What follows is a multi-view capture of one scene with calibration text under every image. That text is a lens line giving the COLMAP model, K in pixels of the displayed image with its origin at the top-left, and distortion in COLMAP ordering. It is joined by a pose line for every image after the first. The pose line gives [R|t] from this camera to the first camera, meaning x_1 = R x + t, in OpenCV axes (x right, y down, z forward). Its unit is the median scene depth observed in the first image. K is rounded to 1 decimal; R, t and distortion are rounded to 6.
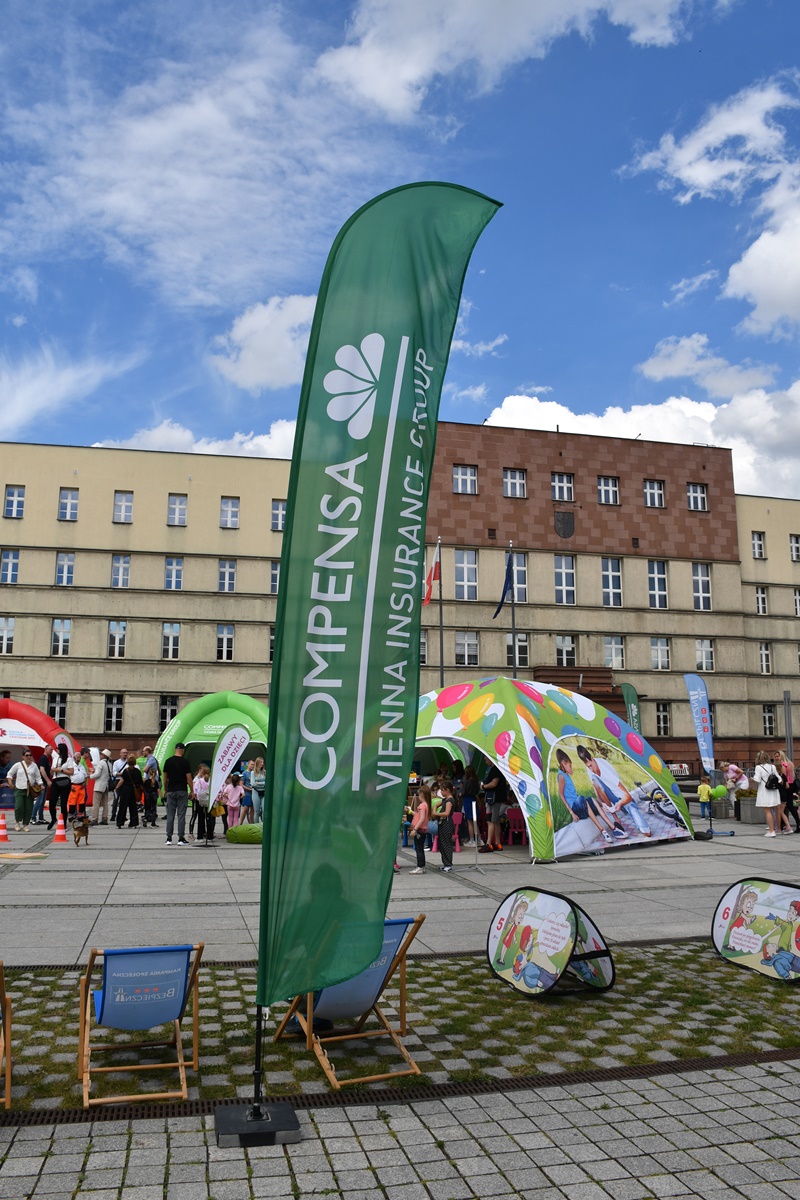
lens RADIAL K [[937.9, 0, 400.0], [0, 937.9, 600.0], [0, 0, 1]] dist [-0.153173, 0.117875]
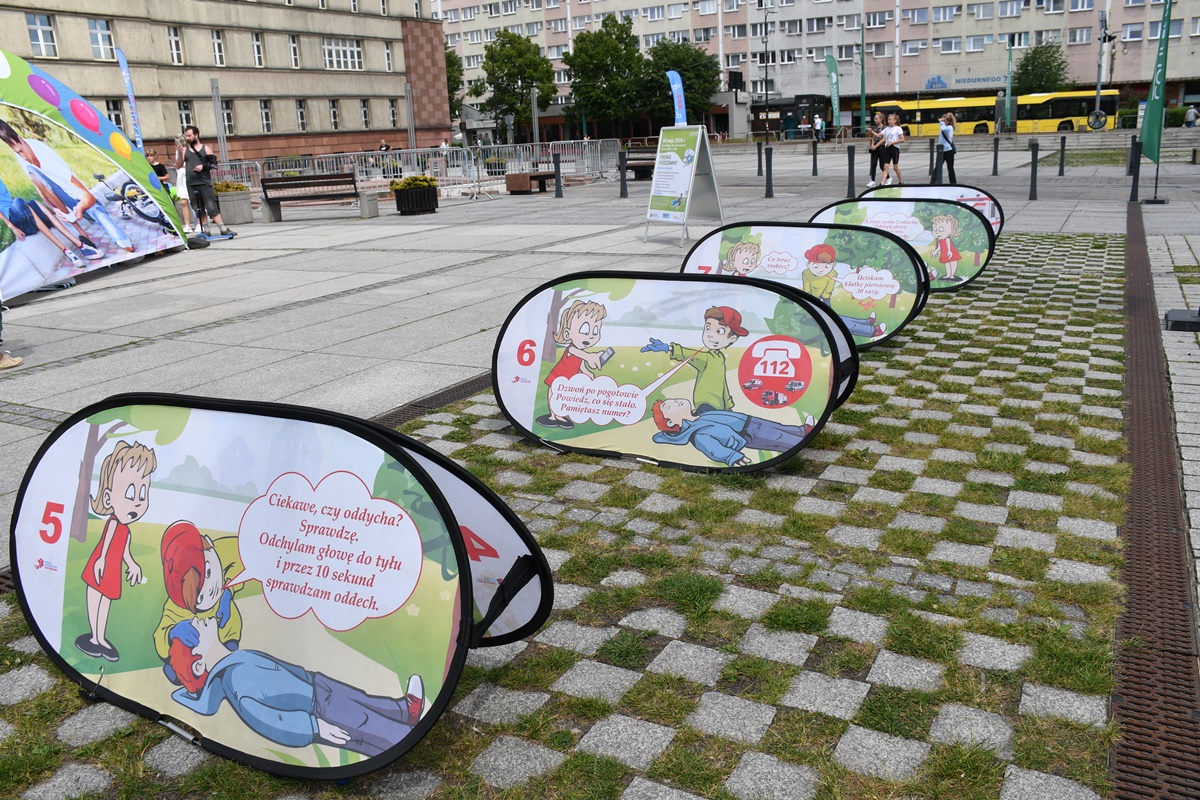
lens RADIAL K [[937.9, 0, 600.0], [0, 937.9, 400.0], [0, 0, 1]] dist [-0.153173, 0.117875]
pose [[0.681723, -0.236810, 0.692224, 0.014349], [-0.066065, 0.922374, 0.380606, 0.078699], [-0.728621, -0.305200, 0.613159, 0.296147]]
